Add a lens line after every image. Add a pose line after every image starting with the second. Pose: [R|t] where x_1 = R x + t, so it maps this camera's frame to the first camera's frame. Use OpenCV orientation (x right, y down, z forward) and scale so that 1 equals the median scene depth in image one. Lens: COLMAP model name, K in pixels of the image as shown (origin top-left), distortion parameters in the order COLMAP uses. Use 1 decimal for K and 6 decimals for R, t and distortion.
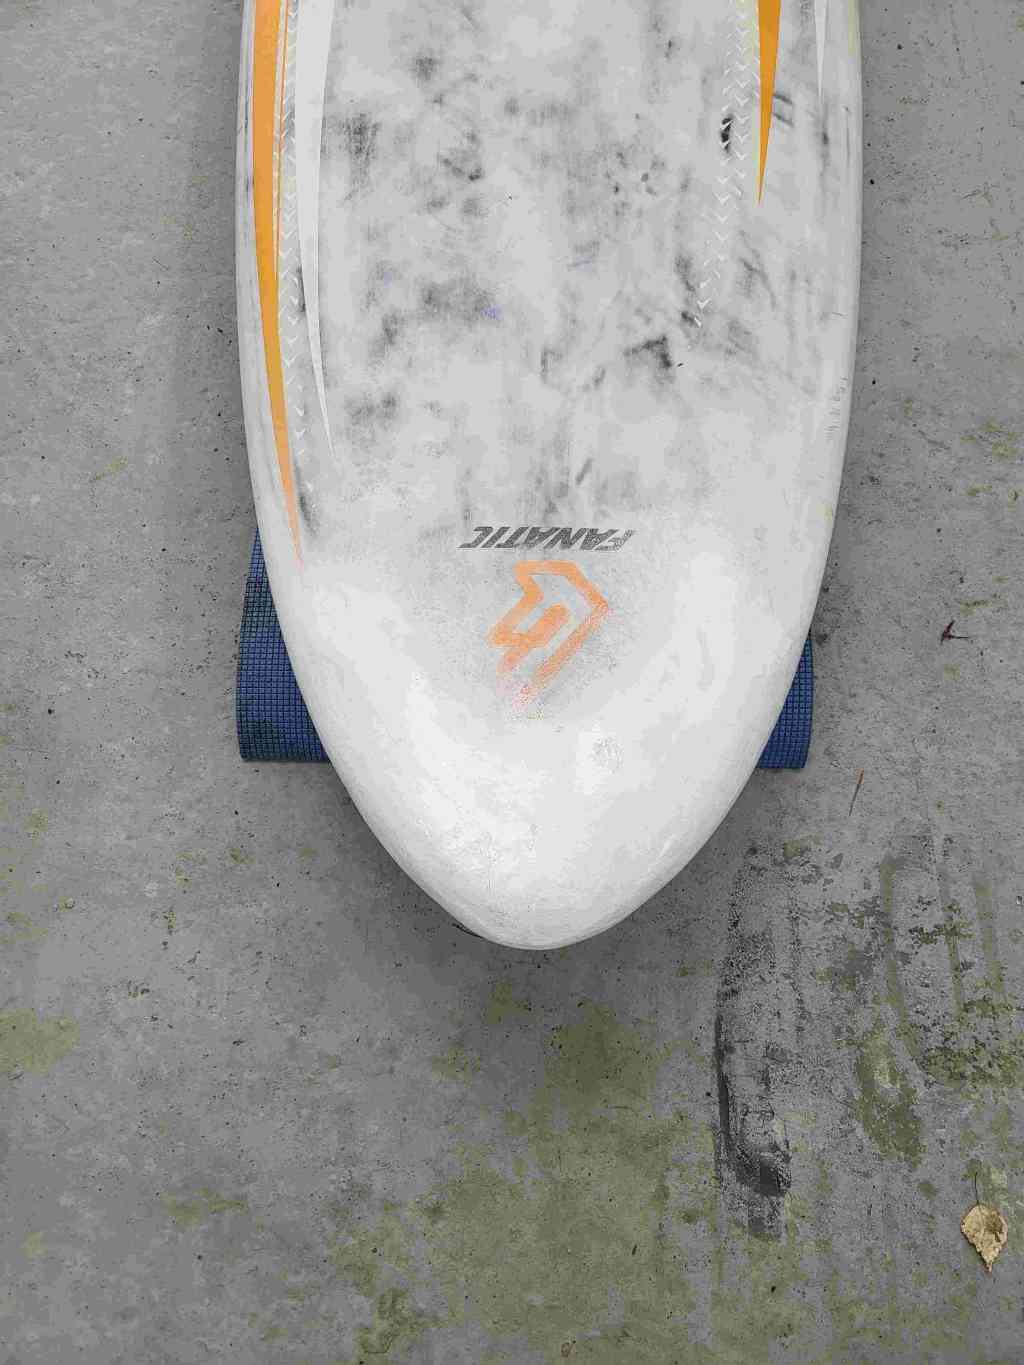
lens RADIAL K [[1047.2, 0, 519.0], [0, 1047.2, 690.0], [0, 0, 1]] dist [0.049269, -0.024763]
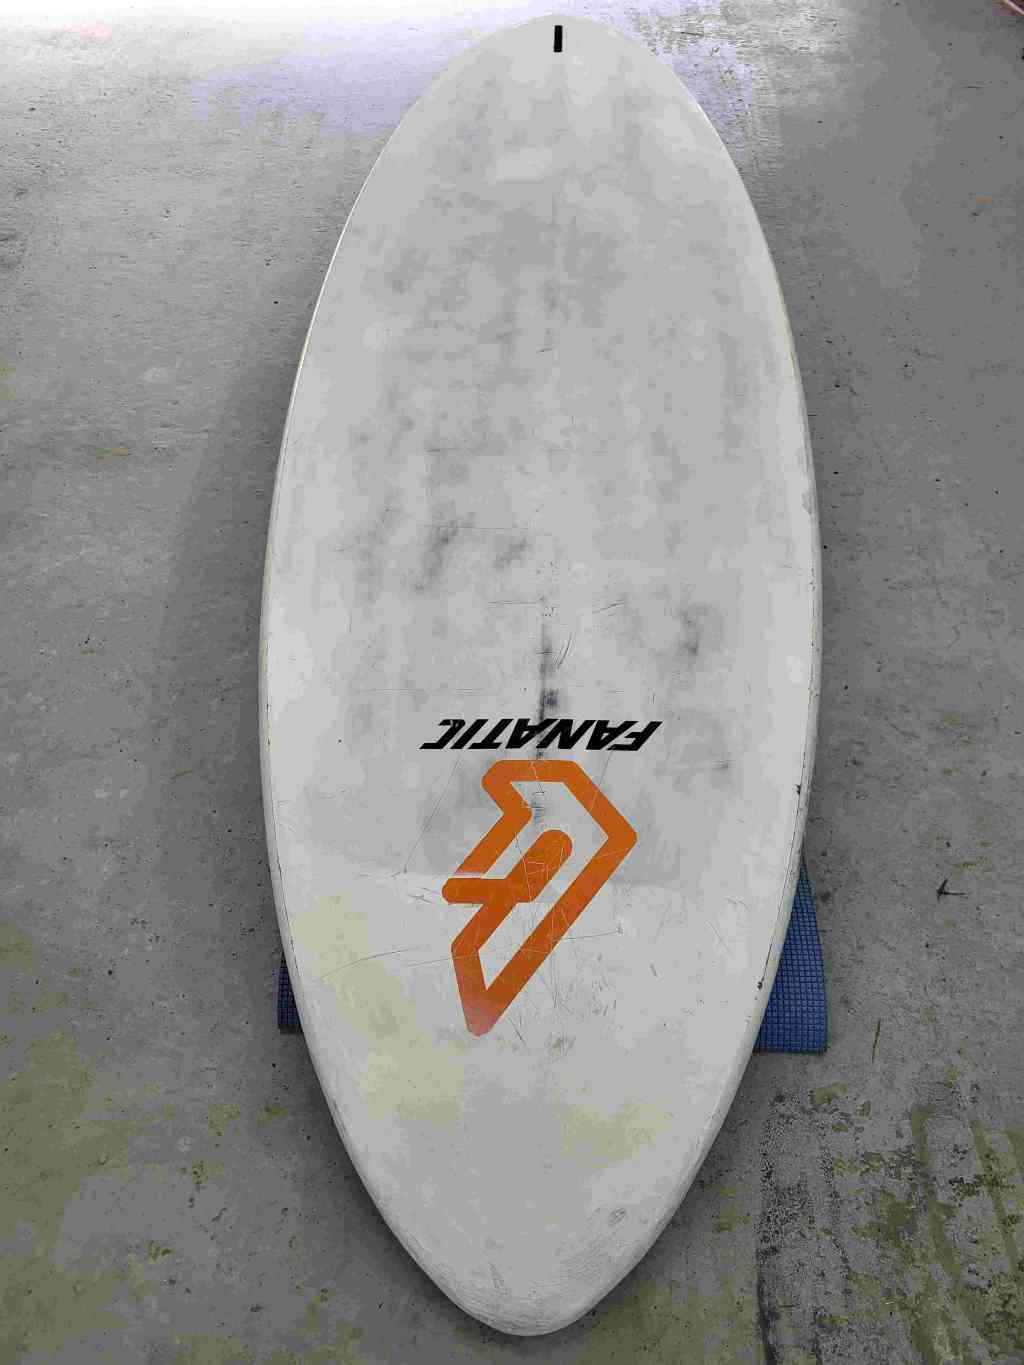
lens RADIAL K [[1054.5, 0, 512.0], [0, 1054.5, 682.5], [0, 0, 1]] dist [0.055118, -0.038117]
pose [[0.999238, -0.017155, -0.035066, 0.009208], [0.001648, 0.916006, -0.401160, 0.201164], [0.039002, 0.400797, 0.915337, -0.104620]]
